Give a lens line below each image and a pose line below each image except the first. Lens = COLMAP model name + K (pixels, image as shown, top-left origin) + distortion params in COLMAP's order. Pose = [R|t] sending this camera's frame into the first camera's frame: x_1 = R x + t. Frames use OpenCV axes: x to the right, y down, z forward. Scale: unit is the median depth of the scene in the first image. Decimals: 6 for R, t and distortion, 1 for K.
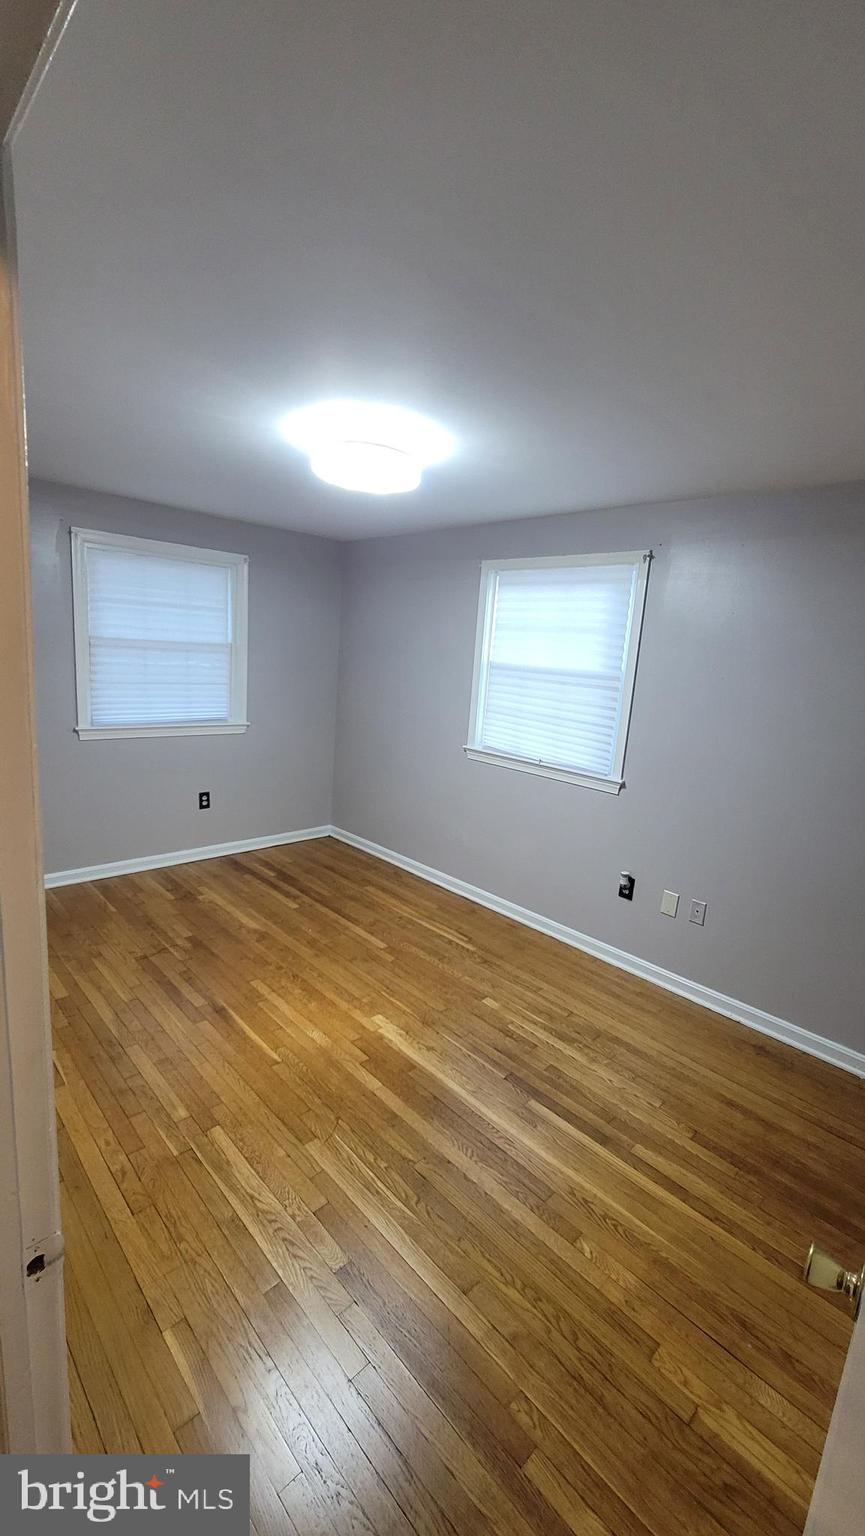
lens RADIAL K [[621.3, 0, 428.6], [0, 621.3, 766.2], [0, 0, 1]] dist [-0.002480, -0.000016]
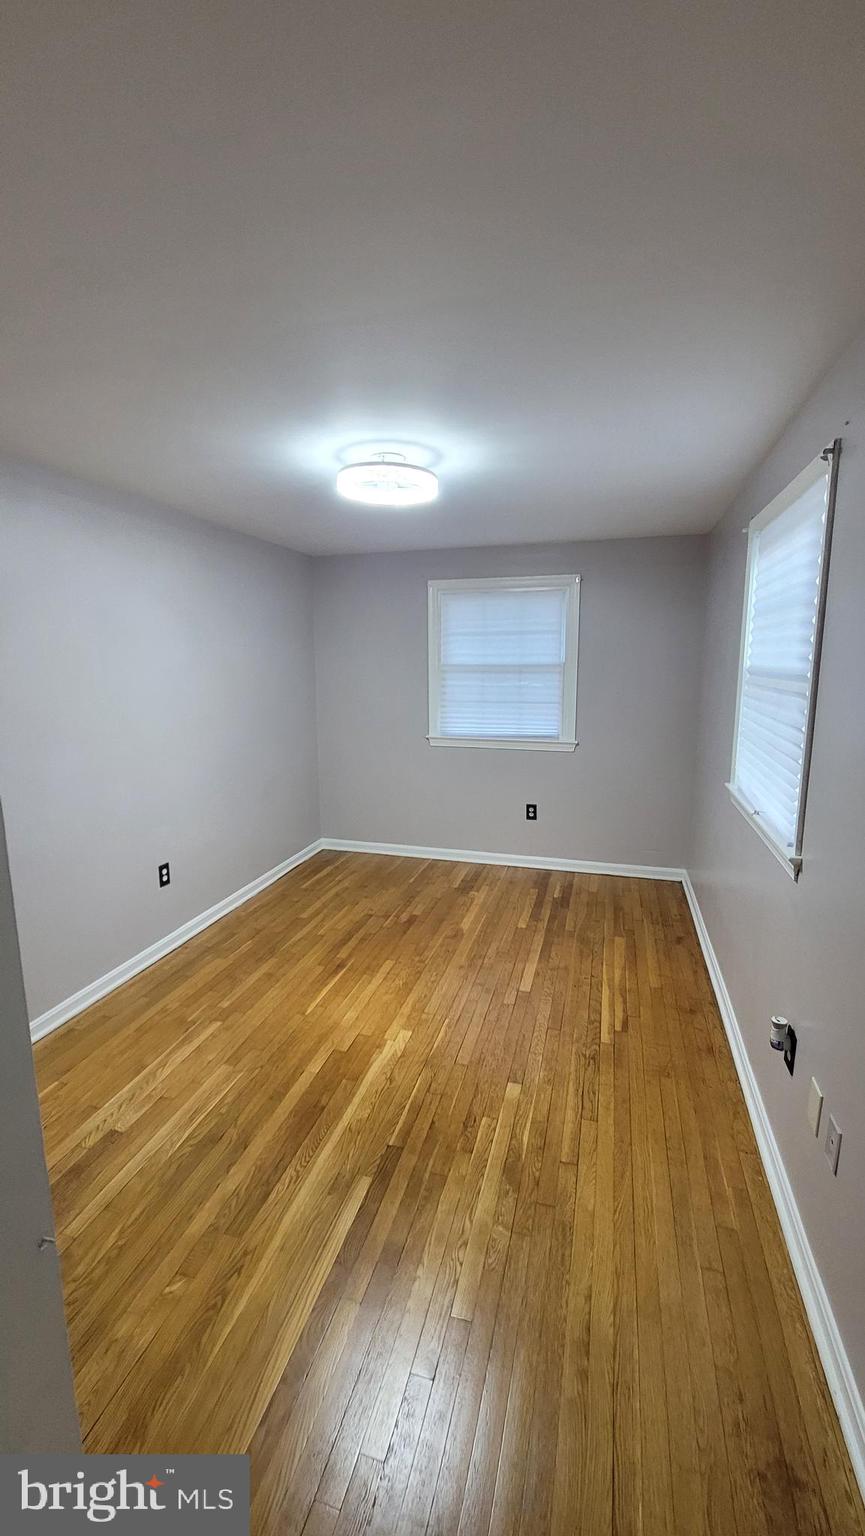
lens RADIAL K [[621.3, 0, 428.5], [0, 621.3, 766.0], [0, 0, 1]] dist [-0.002480, -0.000016]
pose [[0.492915, 0.078747, -0.866506, 0.590225], [-0.123639, 0.992129, 0.019832, -0.028308], [0.861248, 0.097358, 0.498772, 0.394099]]
